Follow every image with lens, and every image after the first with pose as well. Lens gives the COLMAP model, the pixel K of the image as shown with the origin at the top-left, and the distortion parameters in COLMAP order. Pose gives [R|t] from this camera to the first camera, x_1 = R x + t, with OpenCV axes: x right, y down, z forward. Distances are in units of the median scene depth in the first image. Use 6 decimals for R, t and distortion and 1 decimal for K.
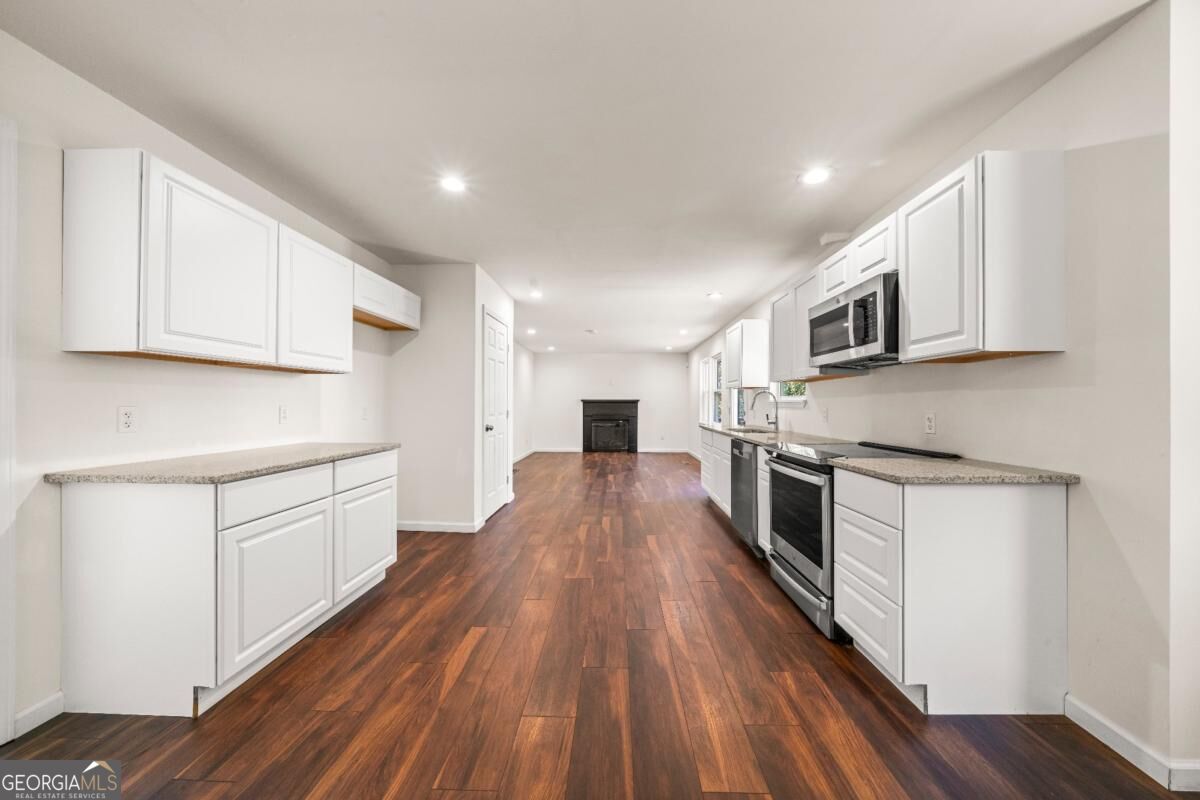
lens RADIAL K [[407.8, 0, 604.7], [0, 407.8, 402.1], [0, 0, 1]] dist [-0.007044, 0.000022]
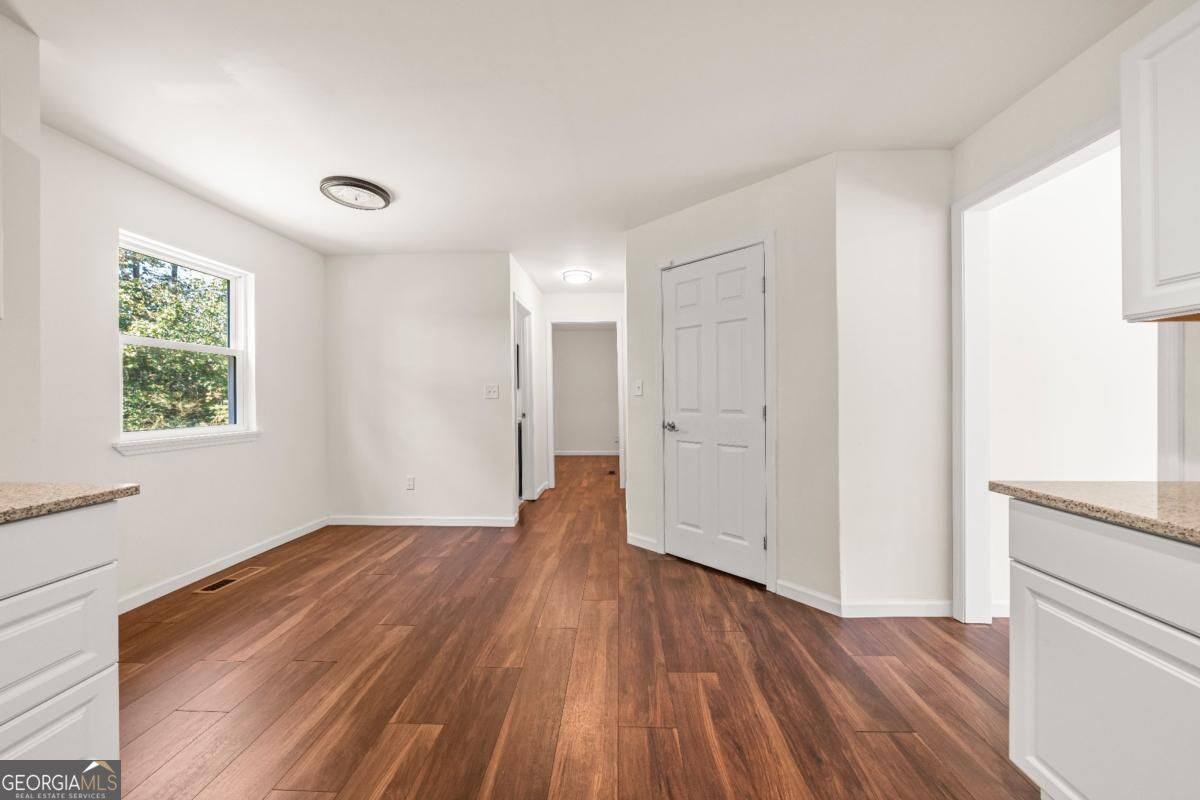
lens RADIAL K [[427.1, 0, 602.8], [0, 427.1, 397.8], [0, 0, 1]] dist [-0.010653, -0.000030]
pose [[-0.999977, 0.001415, 0.006690, -0.106752], [0.001383, 0.999988, -0.004762, 0.010023], [-0.006697, -0.004753, -0.999966, 1.042931]]
